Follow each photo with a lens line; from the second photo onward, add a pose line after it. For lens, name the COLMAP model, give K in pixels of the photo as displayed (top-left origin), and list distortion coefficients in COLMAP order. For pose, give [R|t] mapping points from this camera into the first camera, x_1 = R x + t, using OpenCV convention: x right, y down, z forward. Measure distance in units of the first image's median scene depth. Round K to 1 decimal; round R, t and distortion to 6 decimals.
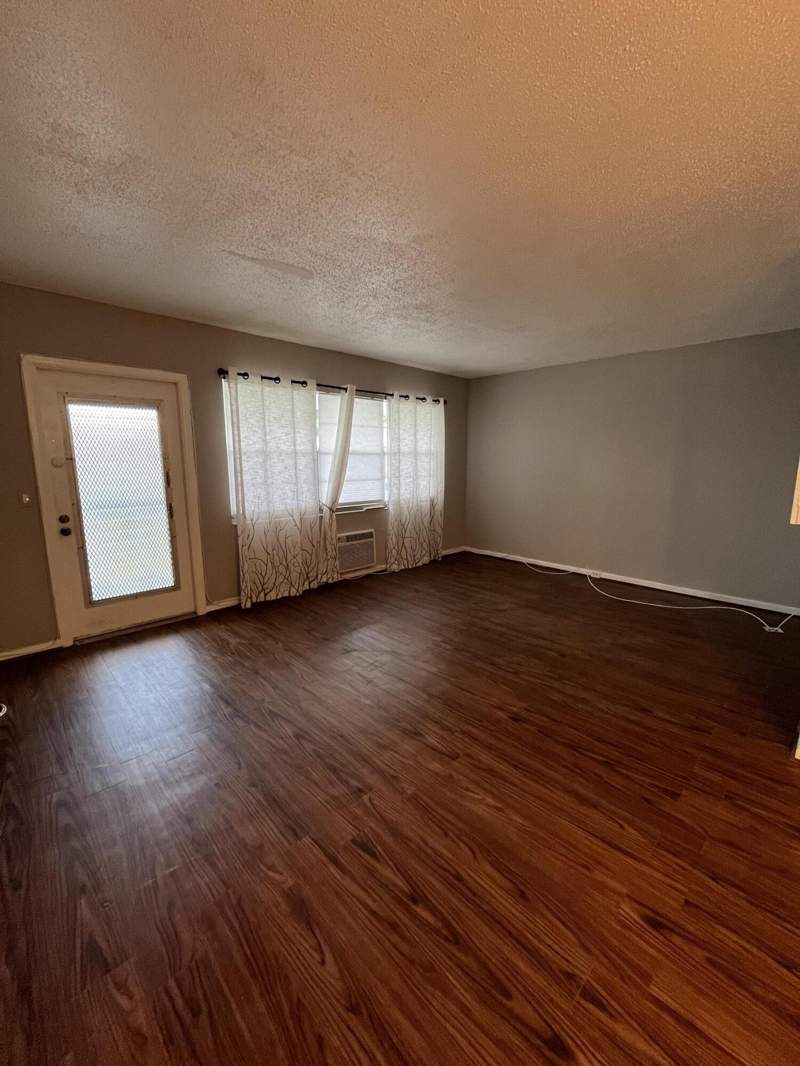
lens RADIAL K [[435.1, 0, 400.0], [0, 435.1, 533.0], [0, 0, 1]] dist [-0.005478, -0.000178]
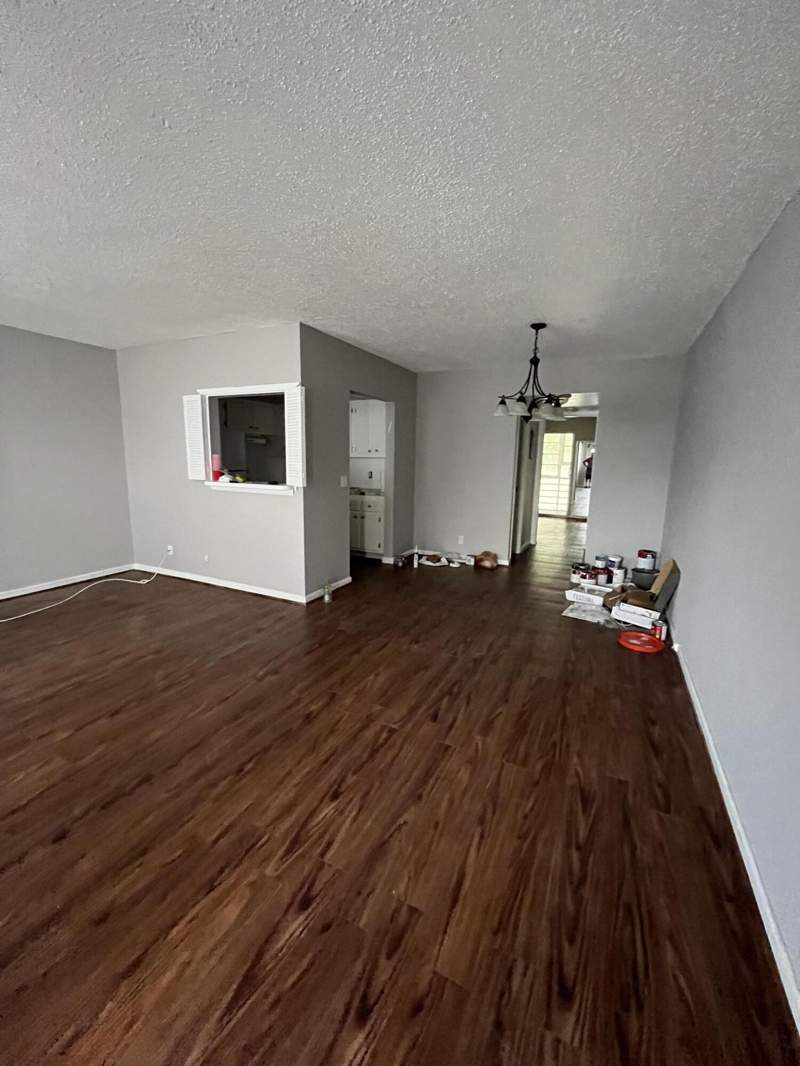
lens RADIAL K [[435.1, 0, 400.0], [0, 435.1, 533.0], [0, 0, 1]] dist [-0.005478, -0.000178]
pose [[-0.351415, -0.172843, 0.920126, -1.088230], [0.138542, 0.962389, 0.233694, -0.213149], [-0.925912, 0.209600, -0.314252, 1.197906]]
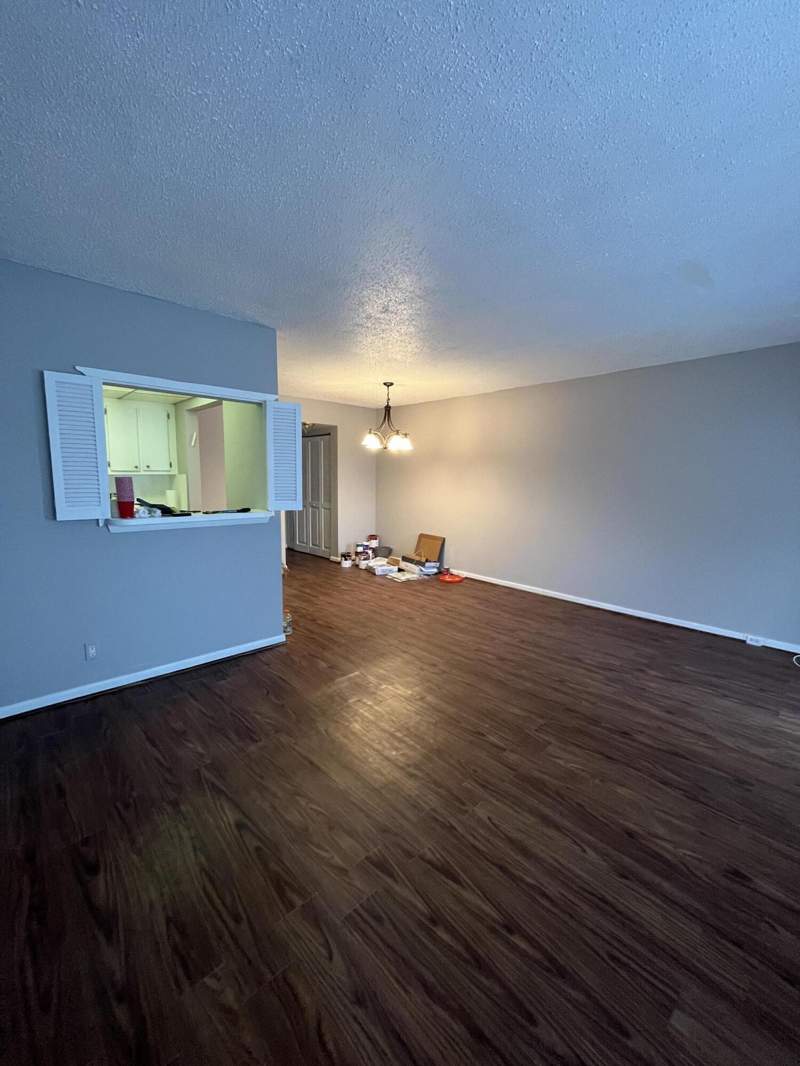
lens RADIAL K [[435.1, 0, 400.0], [0, 435.1, 533.0], [0, 0, 1]] dist [-0.005478, -0.000178]
pose [[-0.999872, -0.012975, -0.009405, 0.489661], [-0.015189, 0.954403, 0.298135, -0.471323], [0.005108, 0.298240, -0.954477, 2.697134]]
